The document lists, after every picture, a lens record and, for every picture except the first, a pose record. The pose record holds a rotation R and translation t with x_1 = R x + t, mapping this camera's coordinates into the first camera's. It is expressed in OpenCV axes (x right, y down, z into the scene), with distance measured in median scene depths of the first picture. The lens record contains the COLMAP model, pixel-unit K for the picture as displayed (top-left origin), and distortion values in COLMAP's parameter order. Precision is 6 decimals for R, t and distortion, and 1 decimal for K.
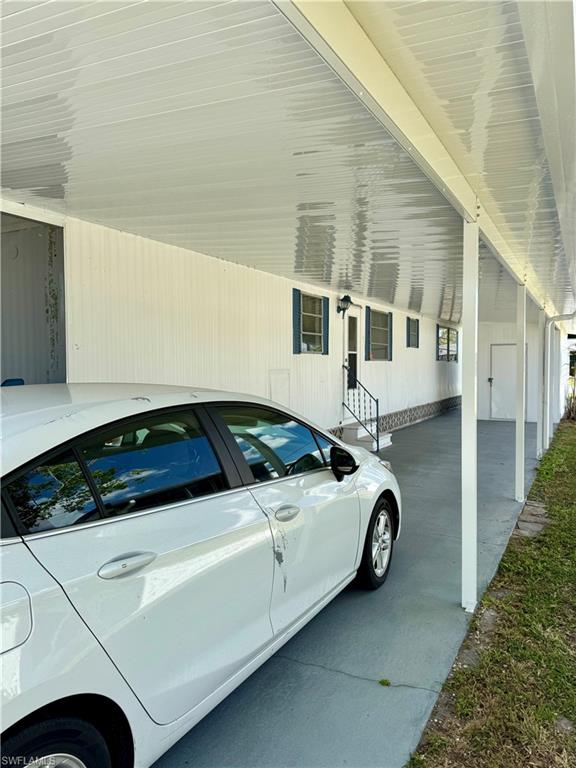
lens RADIAL K [[540.4, 0, 286.5], [0, 540.4, 383.6], [0, 0, 1]] dist [-0.005973, -0.001958]
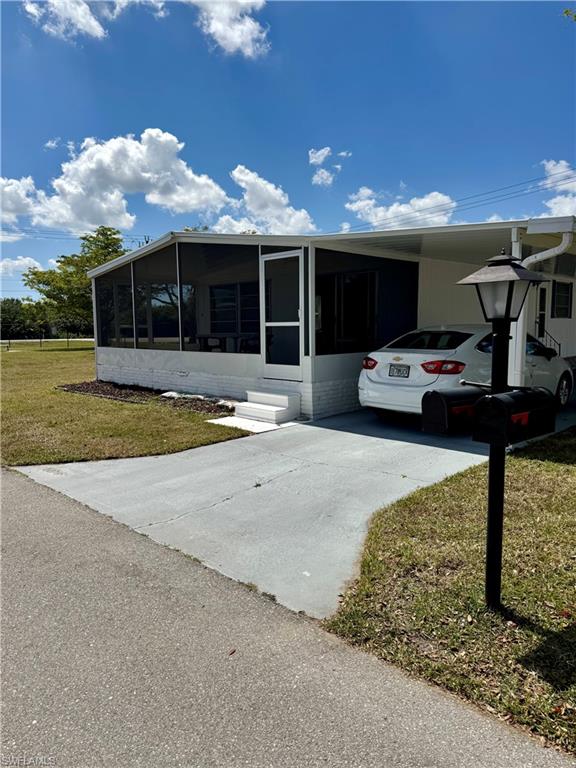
lens RADIAL K [[540.4, 0, 291.3], [0, 540.4, 384.6], [0, 0, 1]] dist [-0.005973, -0.001958]
pose [[0.960188, 0.021585, -0.278520, -0.126235], [-0.000131, 0.997045, 0.076820, 0.026818], [0.279355, -0.073725, 0.957353, -0.647805]]
